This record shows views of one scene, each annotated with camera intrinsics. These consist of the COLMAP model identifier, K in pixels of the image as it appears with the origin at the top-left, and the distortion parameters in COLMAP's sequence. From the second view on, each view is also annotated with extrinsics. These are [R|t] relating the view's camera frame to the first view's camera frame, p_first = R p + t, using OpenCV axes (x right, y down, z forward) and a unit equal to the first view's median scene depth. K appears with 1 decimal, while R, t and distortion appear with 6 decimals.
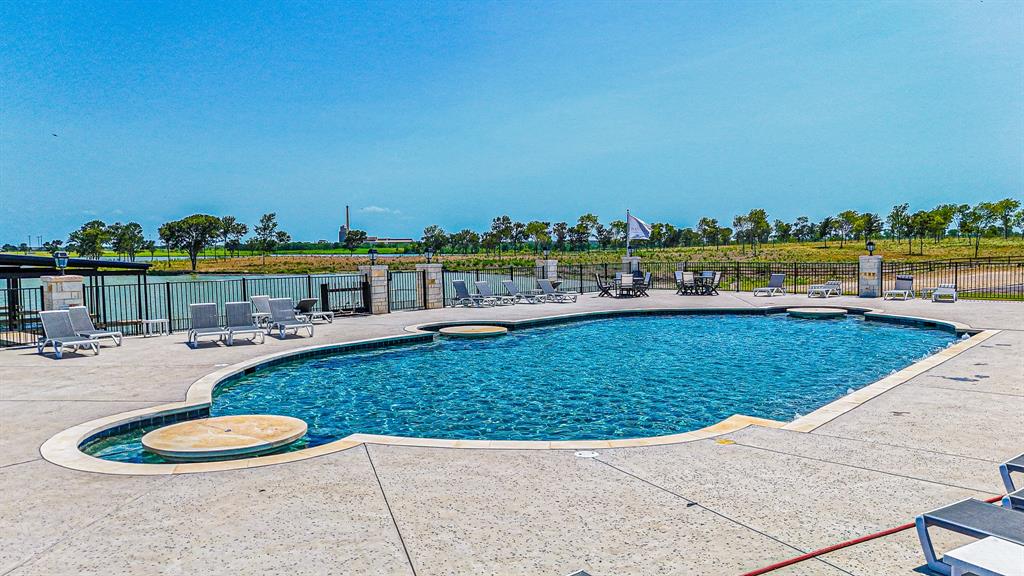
lens RADIAL K [[768.9, 0, 504.6], [0, 768.9, 288.7], [0, 0, 1]] dist [0.076642, -0.088342]
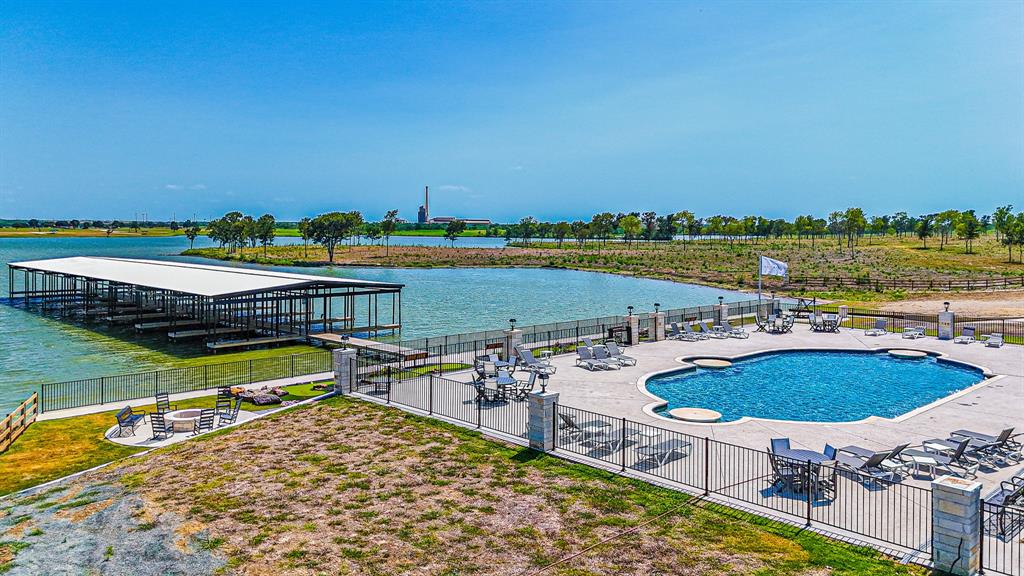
lens RADIAL K [[768.9, 0, 504.6], [0, 768.9, 288.7], [0, 0, 1]] dist [0.076642, -0.088342]
pose [[0.994458, 0.024174, -0.102315, -0.039049], [-0.021988, 0.999506, 0.022437, -0.017311], [0.102807, -0.020063, 0.994499, -0.101061]]
